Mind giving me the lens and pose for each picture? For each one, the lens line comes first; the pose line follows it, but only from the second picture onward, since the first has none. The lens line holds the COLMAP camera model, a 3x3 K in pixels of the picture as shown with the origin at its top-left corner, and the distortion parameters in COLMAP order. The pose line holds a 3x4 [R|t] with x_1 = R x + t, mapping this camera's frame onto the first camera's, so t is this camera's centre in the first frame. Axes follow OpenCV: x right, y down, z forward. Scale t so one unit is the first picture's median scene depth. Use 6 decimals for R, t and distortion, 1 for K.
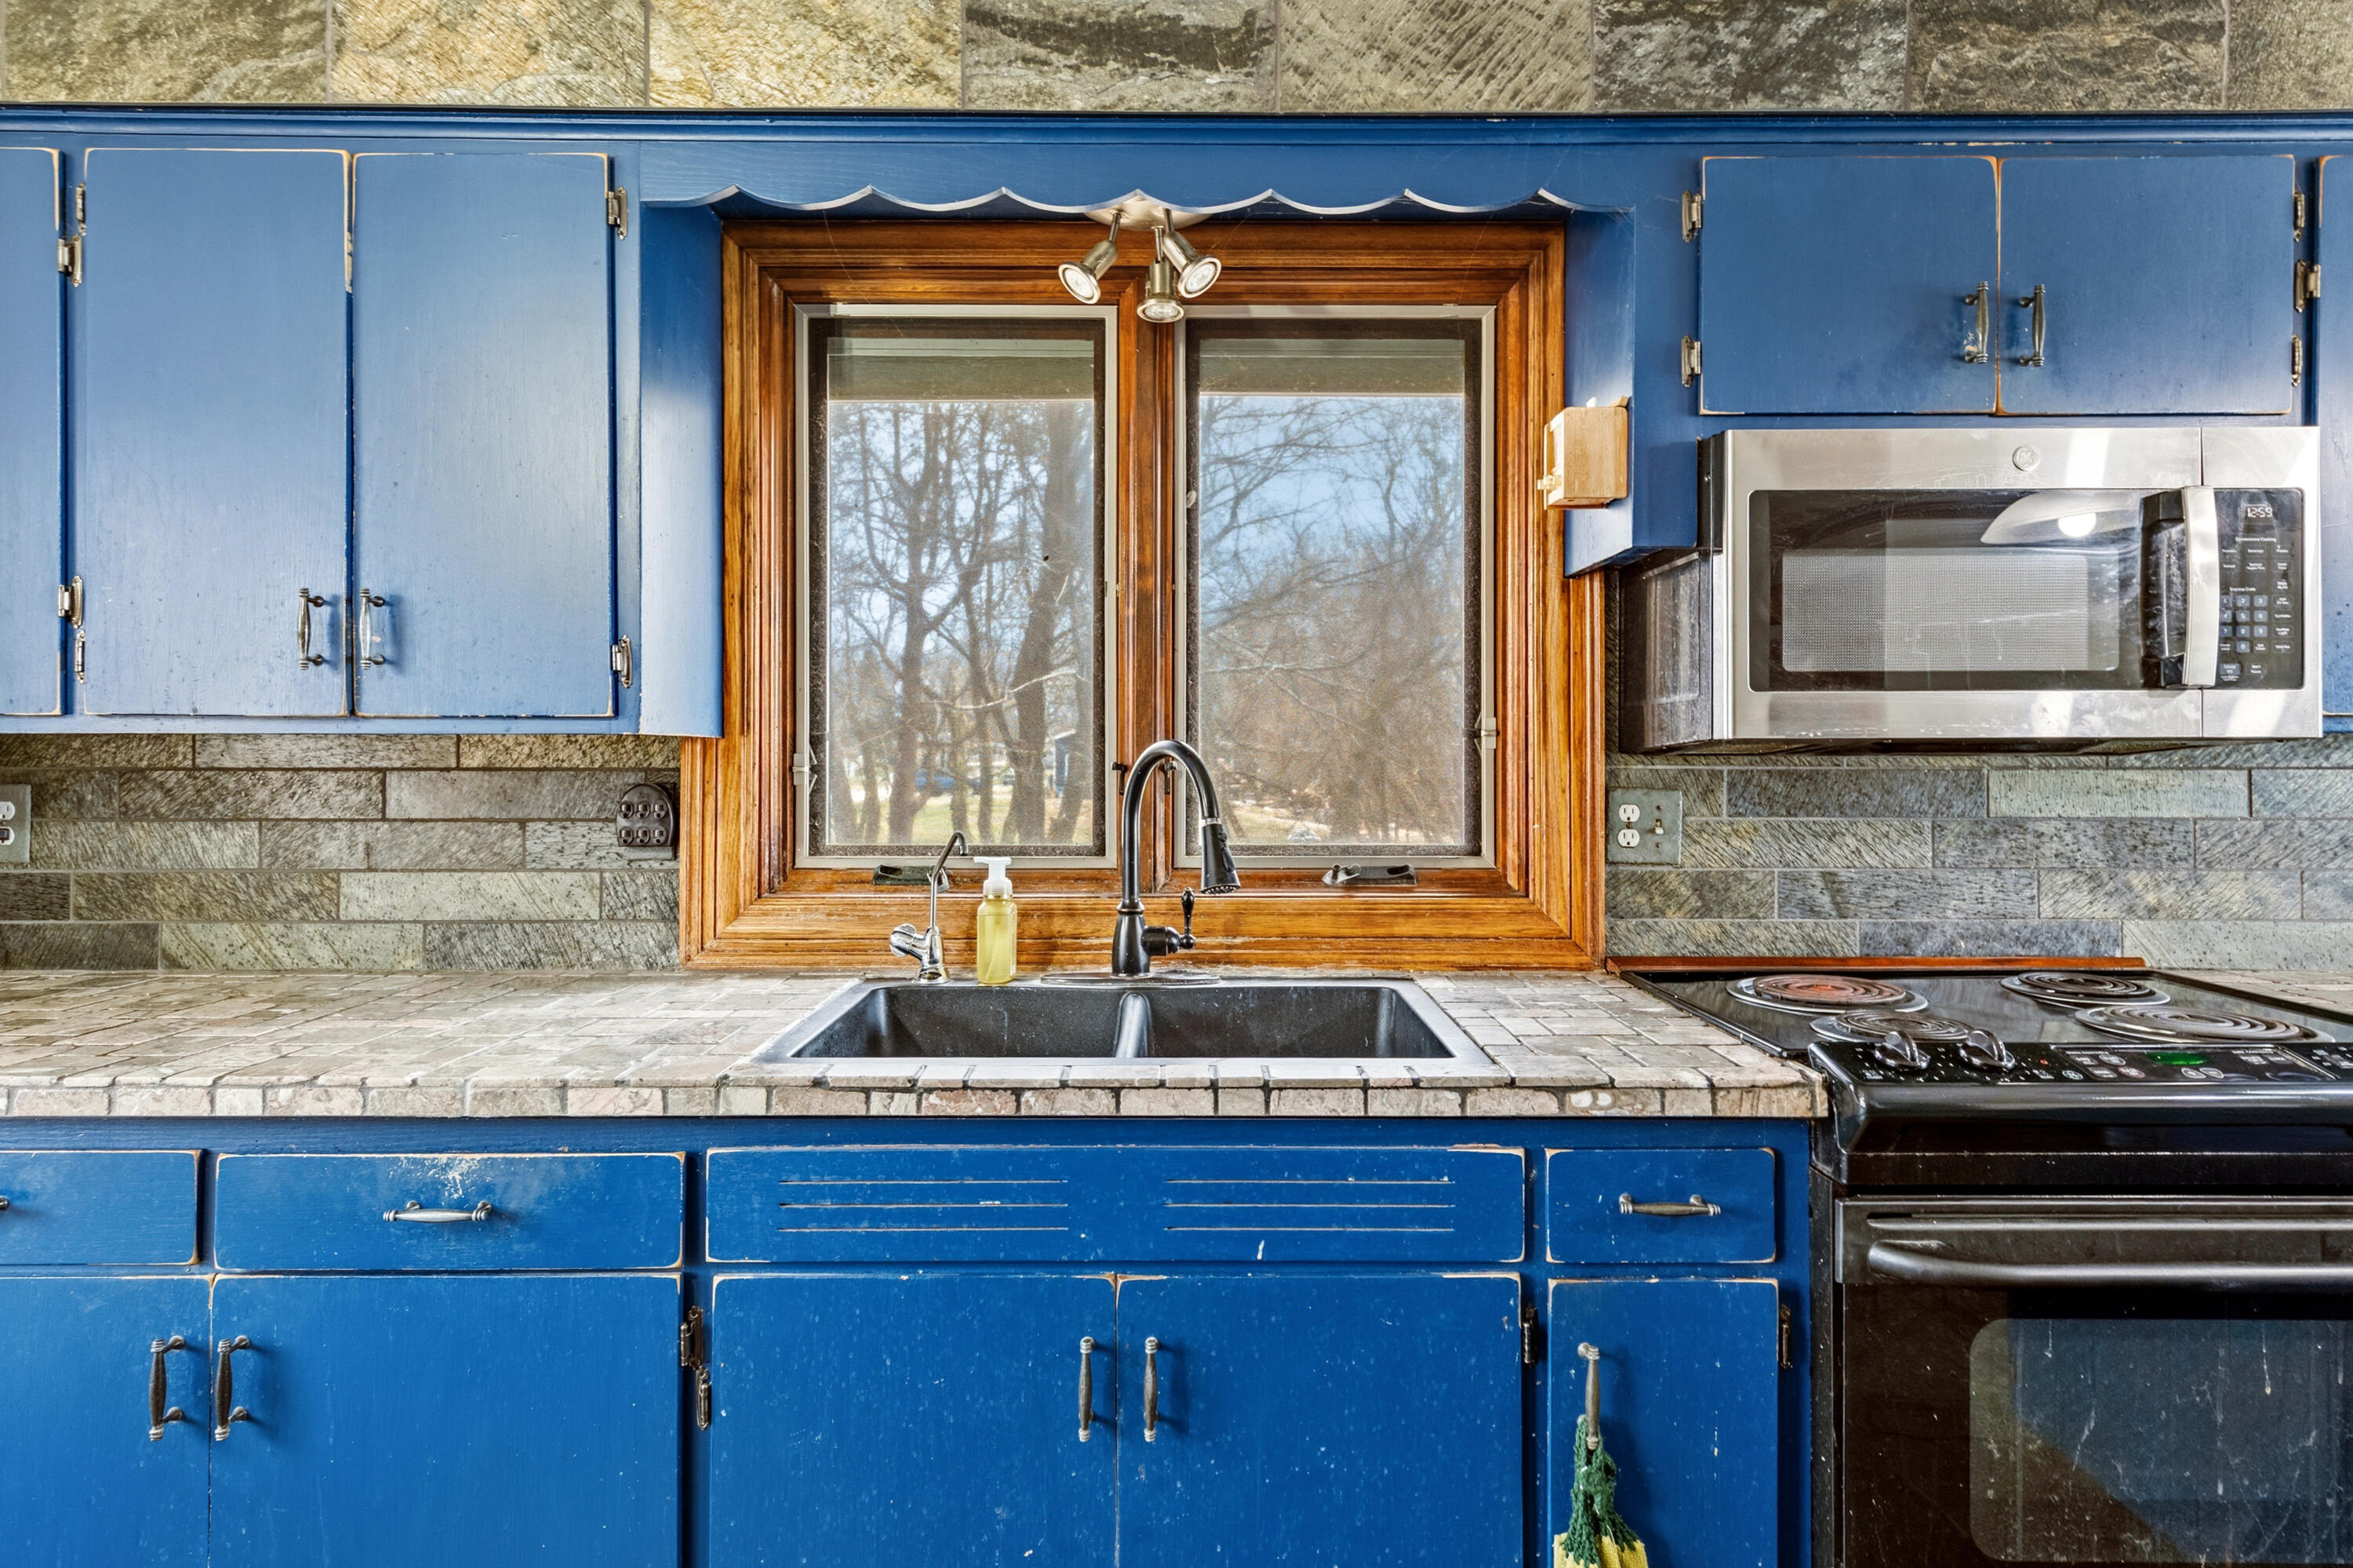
lens RADIAL K [[1309.6, 0, 1163.4], [0, 1309.6, 754.9], [0, 0, 1]] dist [0.017823, -0.001718]
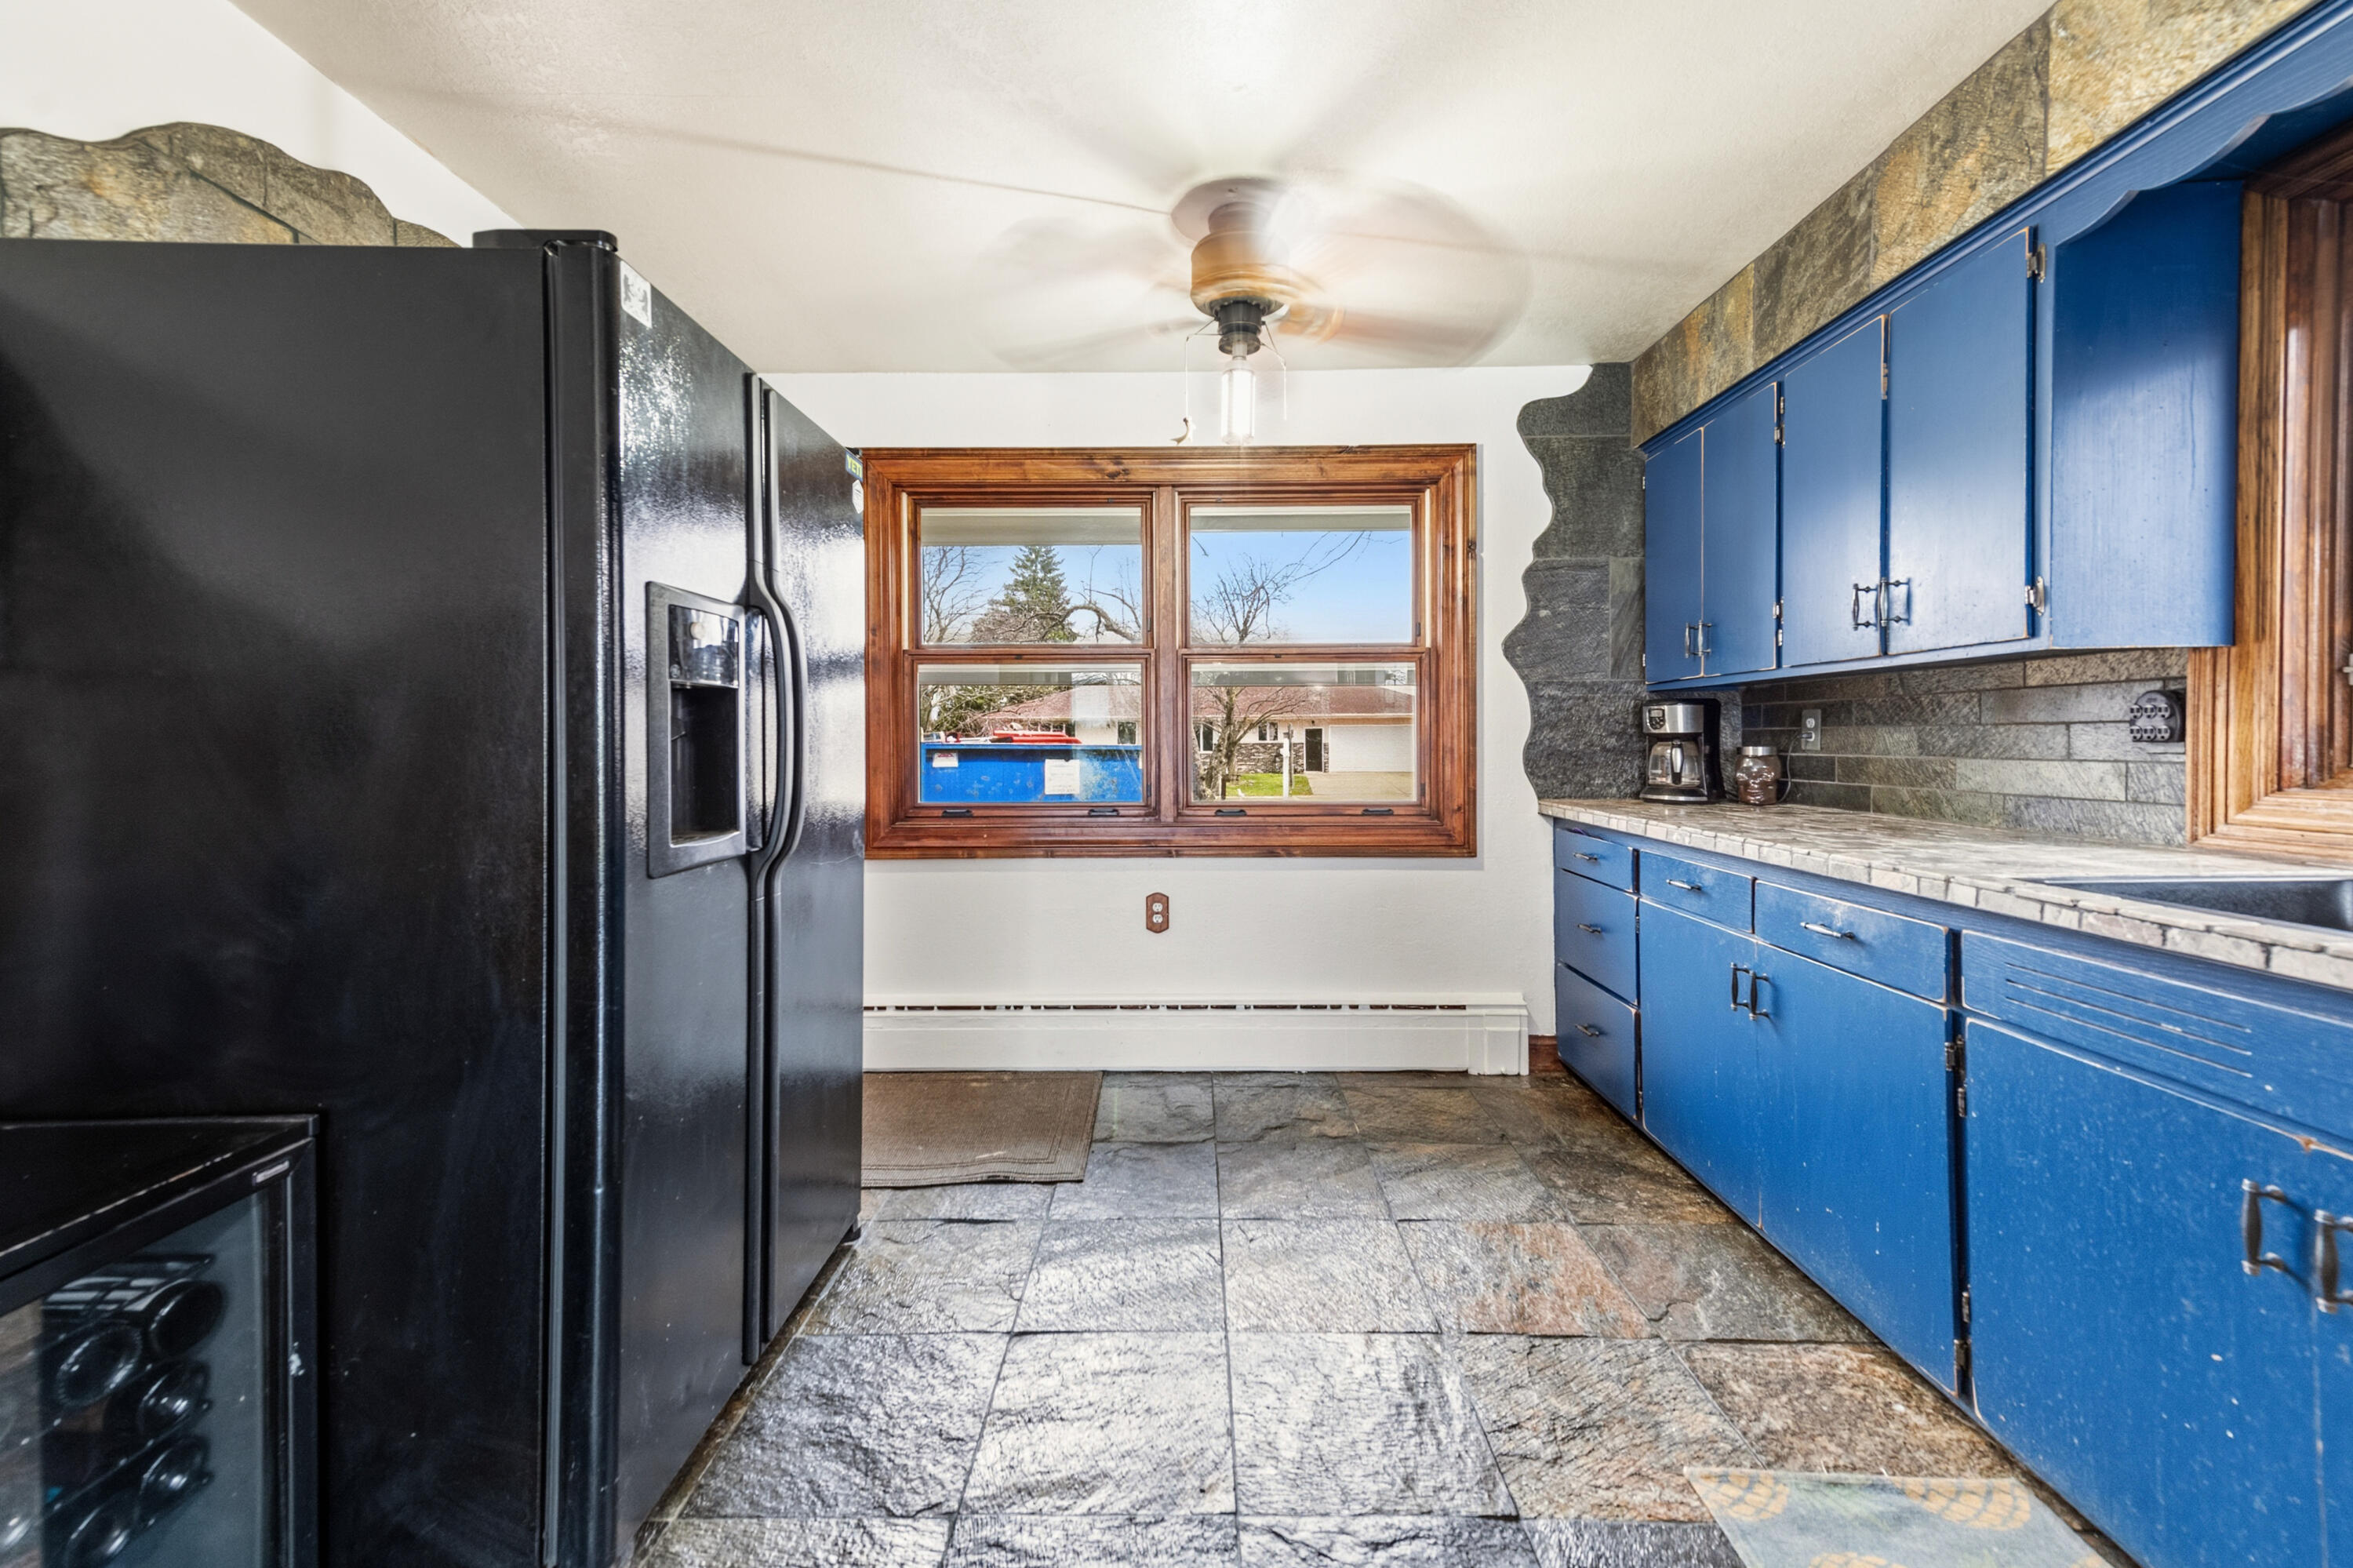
lens RADIAL K [[922.0, 0, 1175.8], [0, 922.0, 752.4], [0, 0, 1]] dist [0.003037, -0.000145]
pose [[-0.018938, 0.011215, -0.999758, 0.566495], [0.013777, 0.999845, 0.010955, 0.068026], [0.999726, -0.013566, -0.019090, 0.128637]]
